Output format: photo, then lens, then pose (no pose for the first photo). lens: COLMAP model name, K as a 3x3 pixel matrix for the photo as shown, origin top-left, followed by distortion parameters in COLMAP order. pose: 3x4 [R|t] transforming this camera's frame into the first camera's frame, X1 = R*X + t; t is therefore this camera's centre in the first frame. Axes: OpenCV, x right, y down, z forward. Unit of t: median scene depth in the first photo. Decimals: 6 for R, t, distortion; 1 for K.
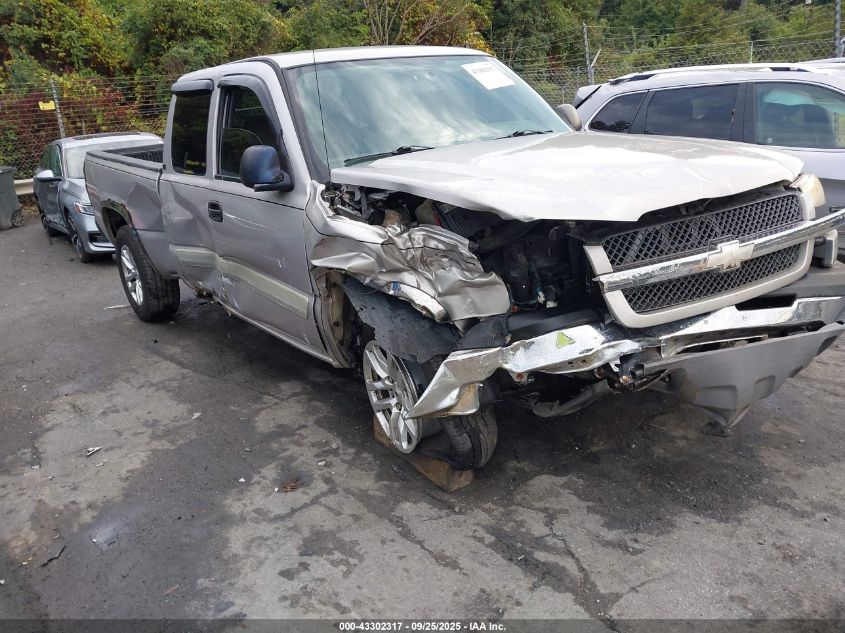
lens RADIAL K [[621.9, 0, 444.4], [0, 621.9, 314.3], [0, 0, 1]] dist [0.013272, -0.008294]
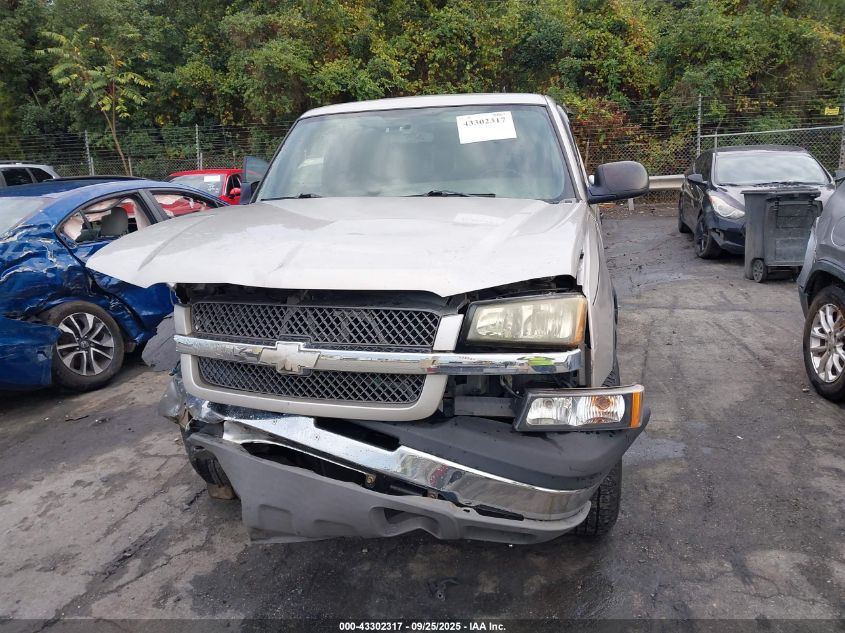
lens RADIAL K [[617.9, 0, 422.5], [0, 617.9, 316.5], [0, 0, 1]] dist [0.006856, 0.002830]
pose [[0.665433, 0.243190, -0.705732, 0.979804], [-0.258317, 0.962049, 0.087948, -0.227801], [0.700337, 0.123779, 0.702999, 0.428524]]
